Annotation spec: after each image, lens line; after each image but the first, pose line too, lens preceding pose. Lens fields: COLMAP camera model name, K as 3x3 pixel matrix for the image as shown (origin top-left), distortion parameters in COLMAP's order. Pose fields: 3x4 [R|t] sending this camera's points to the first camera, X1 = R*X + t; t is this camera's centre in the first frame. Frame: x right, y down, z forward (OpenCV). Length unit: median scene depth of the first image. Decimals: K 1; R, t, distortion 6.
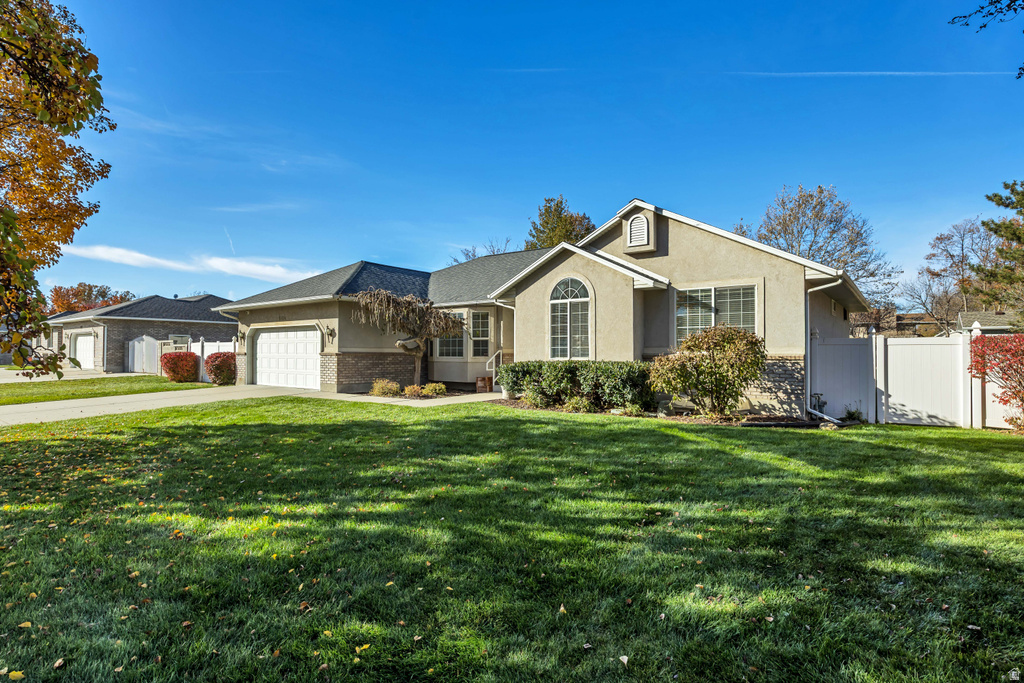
lens RADIAL K [[542.2, 0, 512.0], [0, 542.2, 341.5], [0, 0, 1]] dist [-0.001308, -0.000371]
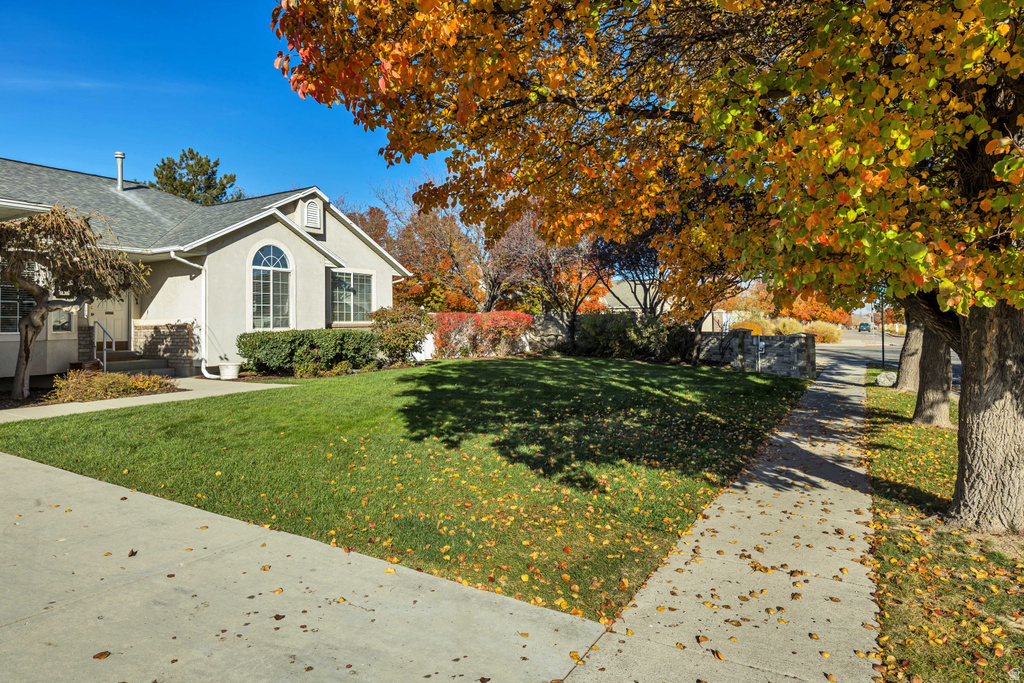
lens RADIAL K [[643.0, 0, 511.9], [0, 643.0, 304.7], [0, 0, 1]] dist [0.001024, 0.000576]
pose [[-0.143009, 0.027939, 0.989327, -1.076231], [-0.010259, 0.999506, -0.029709, 0.018129], [-0.989668, -0.014398, -0.142651, 0.732687]]
